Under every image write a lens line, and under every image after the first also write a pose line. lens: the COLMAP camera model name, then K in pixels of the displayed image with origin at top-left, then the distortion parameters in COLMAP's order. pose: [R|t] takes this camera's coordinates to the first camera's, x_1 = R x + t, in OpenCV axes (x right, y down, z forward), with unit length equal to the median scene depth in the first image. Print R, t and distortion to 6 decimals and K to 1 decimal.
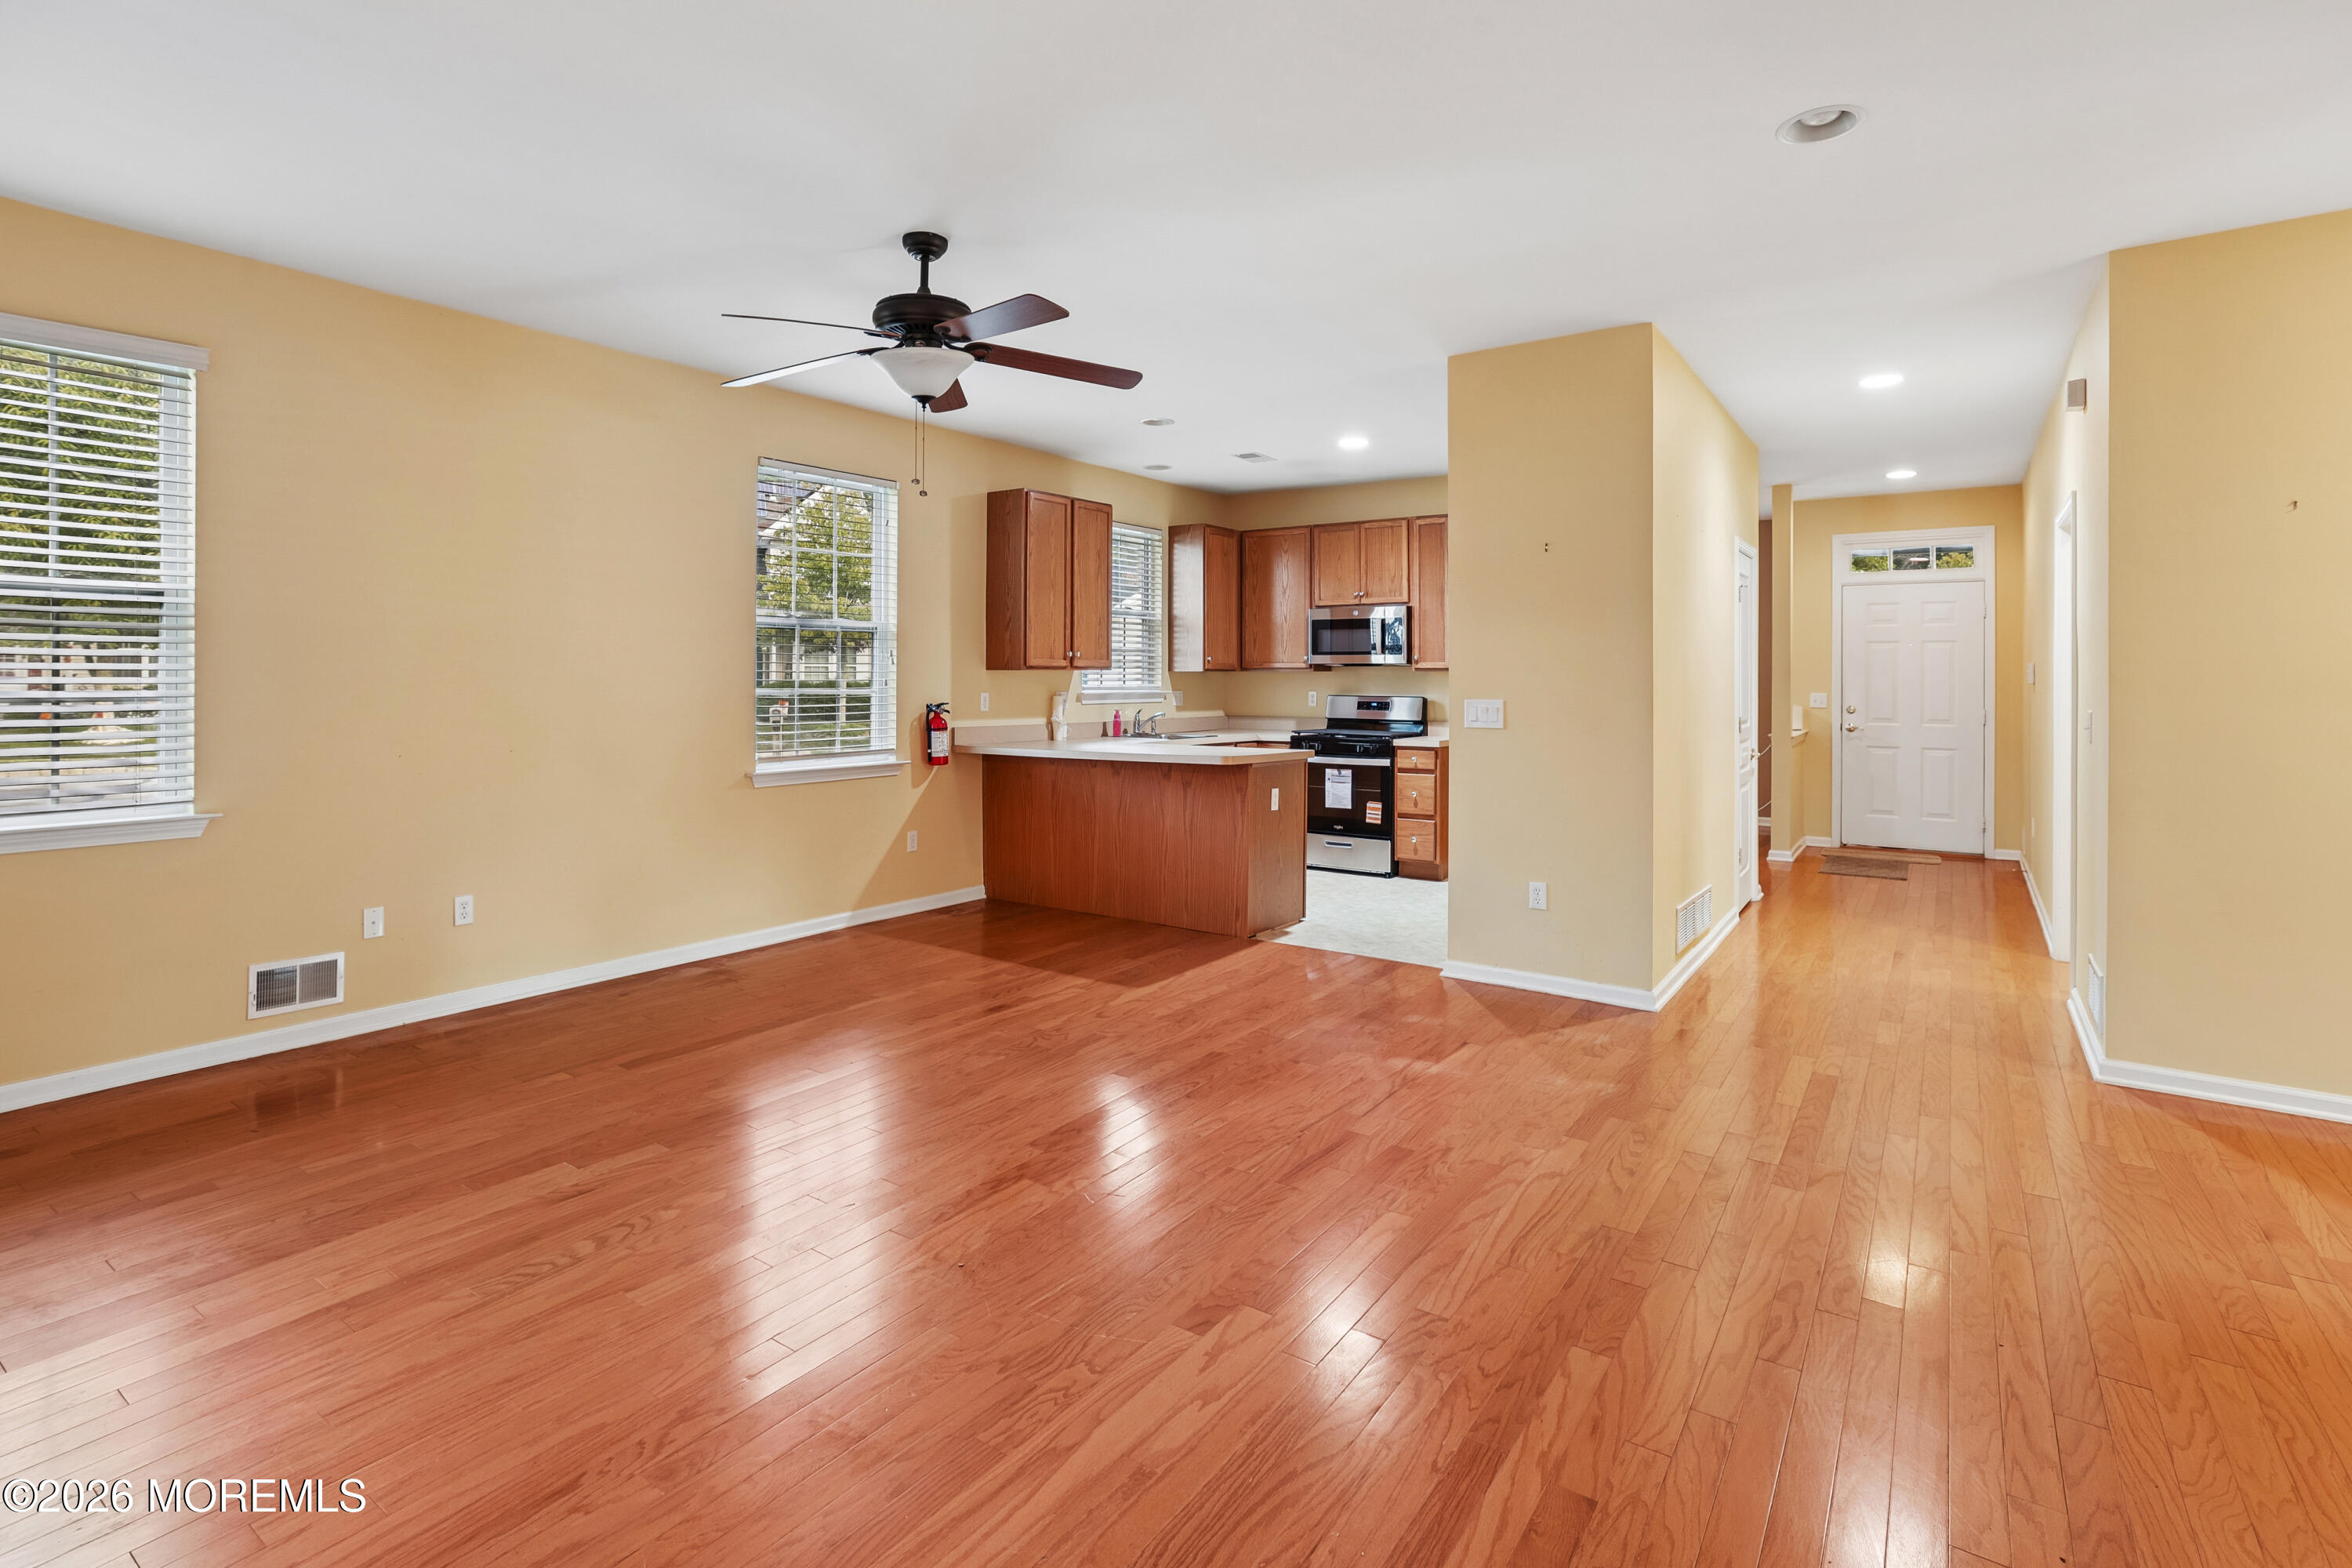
lens RADIAL K [[1148.2, 0, 1161.2], [0, 1148.2, 667.9], [0, 0, 1]] dist [-0.020198, 0.000149]
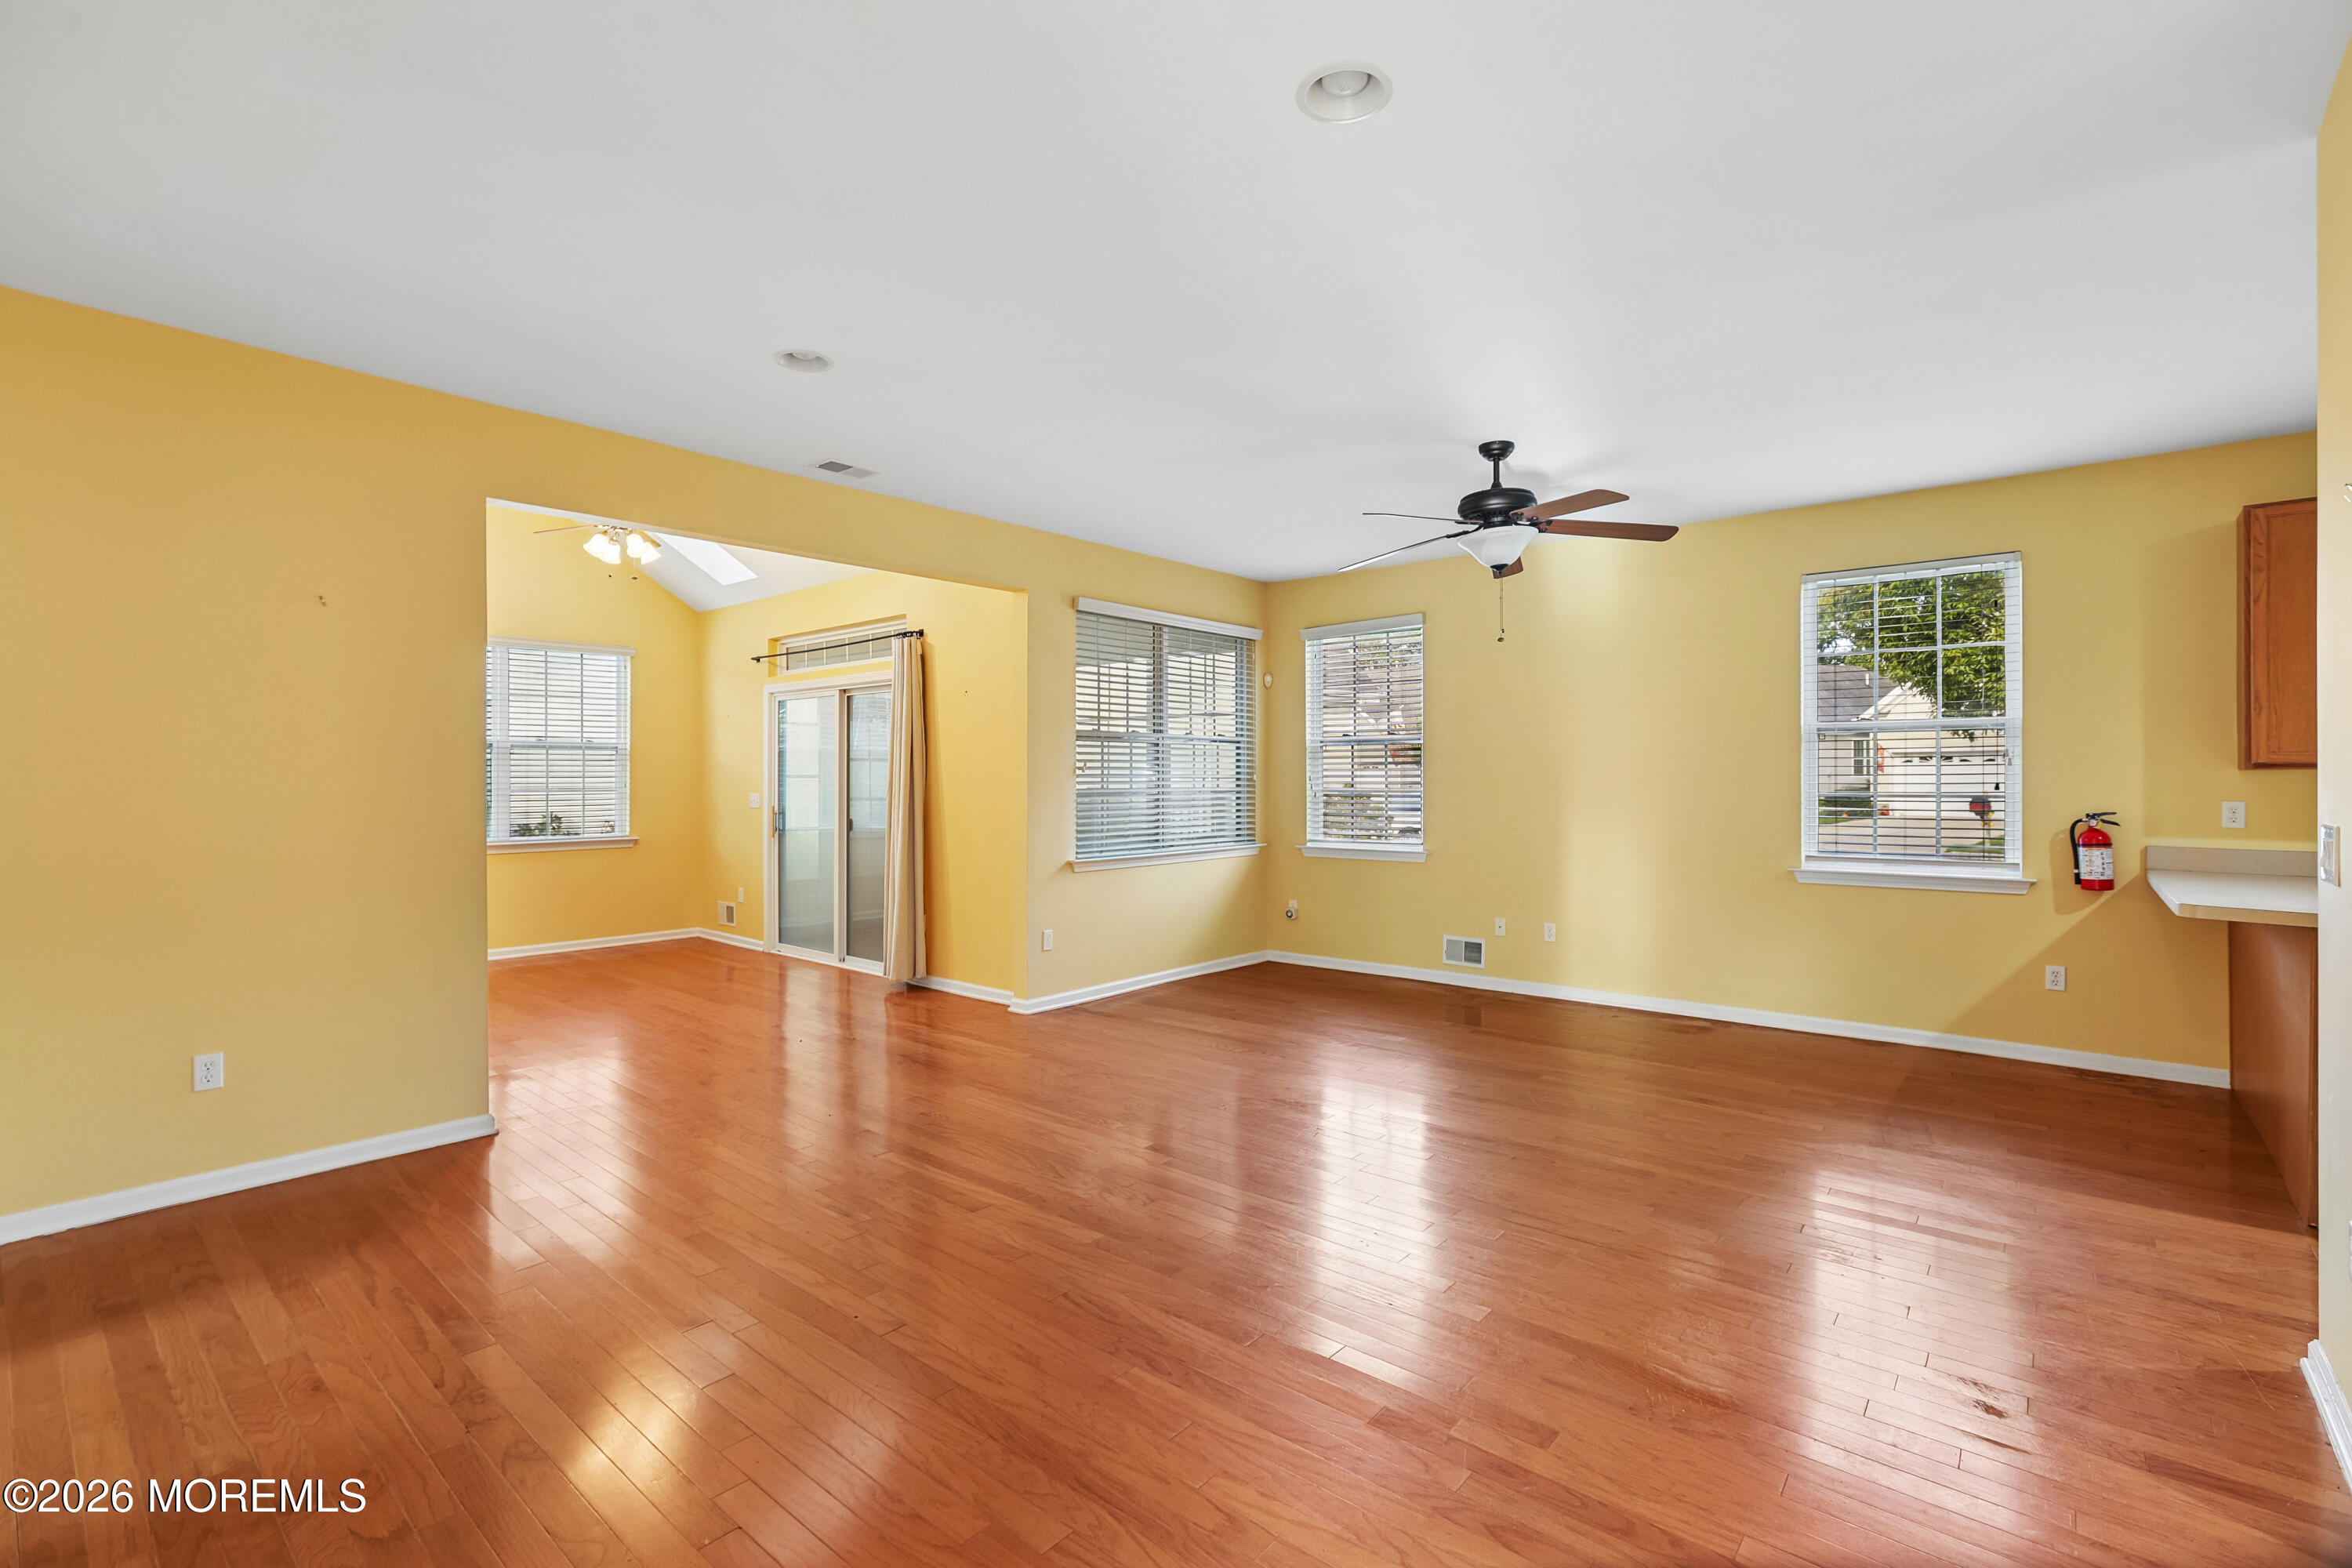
lens RADIAL K [[1053.7, 0, 1138.1], [0, 1053.7, 785.9], [0, 0, 1]] dist [-0.087759, 0.058730]
pose [[-0.112146, 0.002888, -0.993687, 0.506474], [0.008538, 0.999962, 0.001943, 0.003955], [0.993655, -0.008266, -0.112167, 0.358967]]
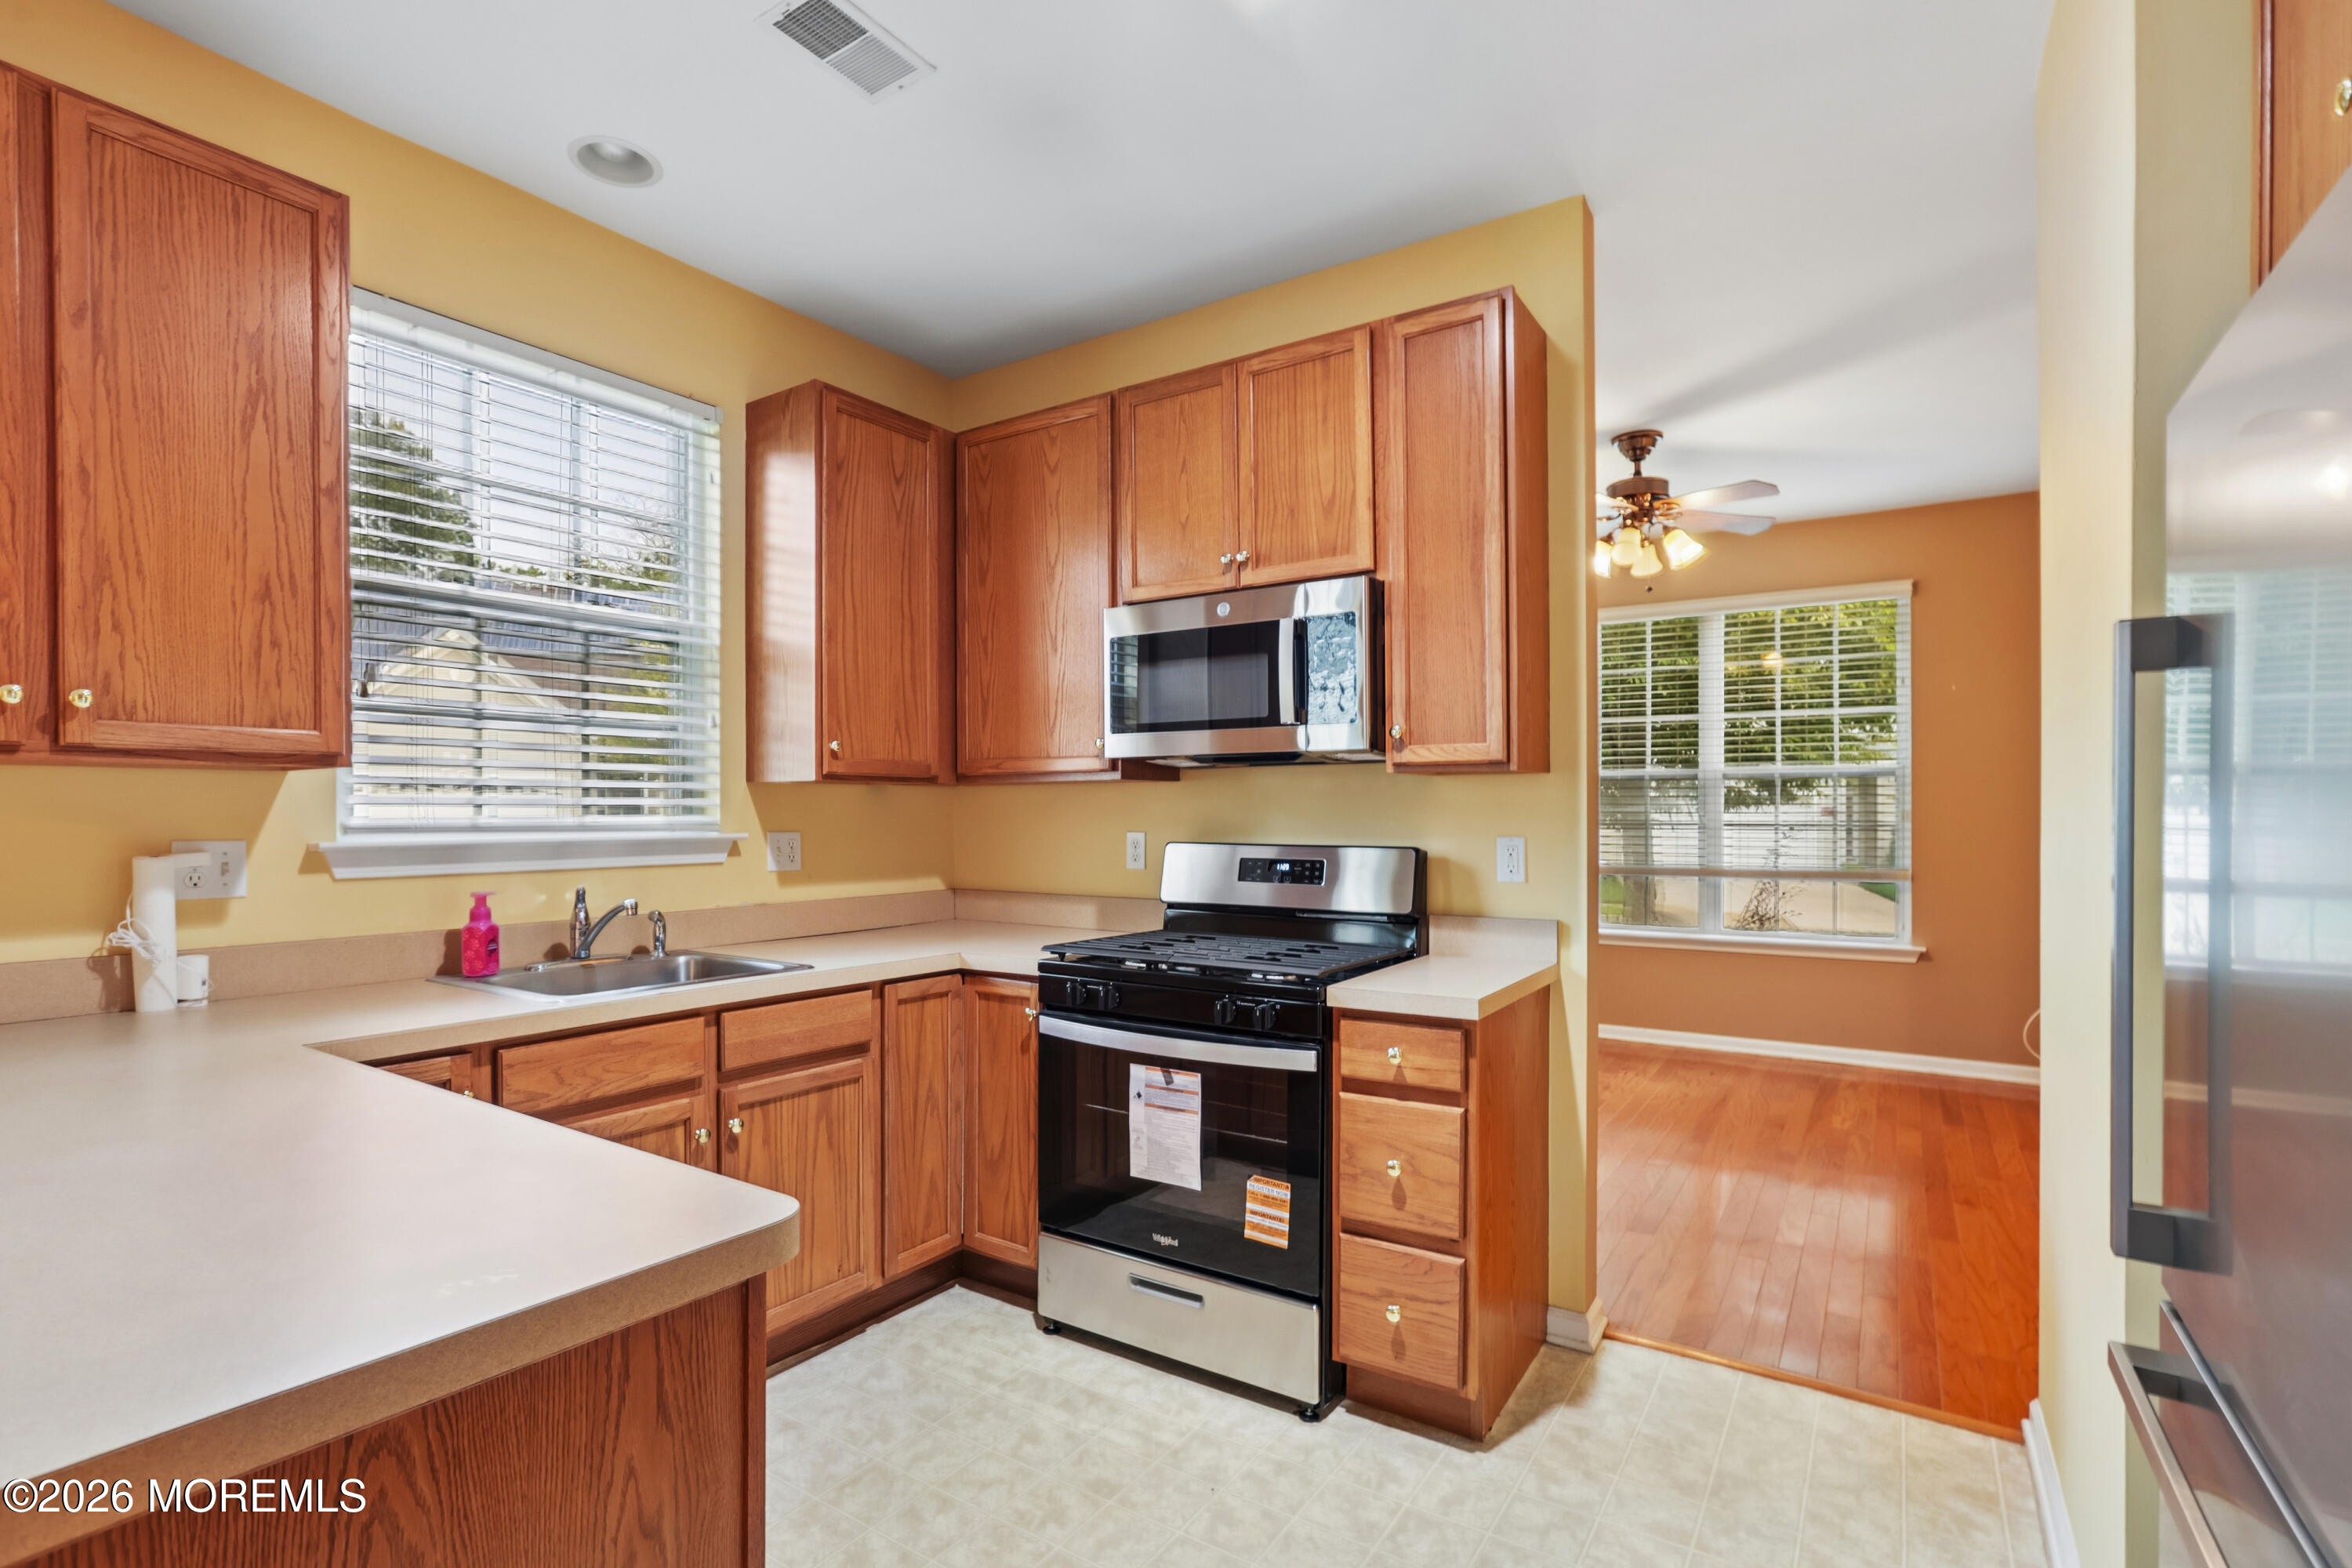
lens RADIAL K [[1108.3, 0, 1138.1], [0, 1108.3, 817.5], [0, 0, 1]] dist [-0.029512, 0.017903]
pose [[0.999956, -0.004700, 0.008061, 0.150381], [0.004598, 0.999911, 0.012549, 0.012112], [-0.008119, -0.012511, 0.999889, 0.708791]]
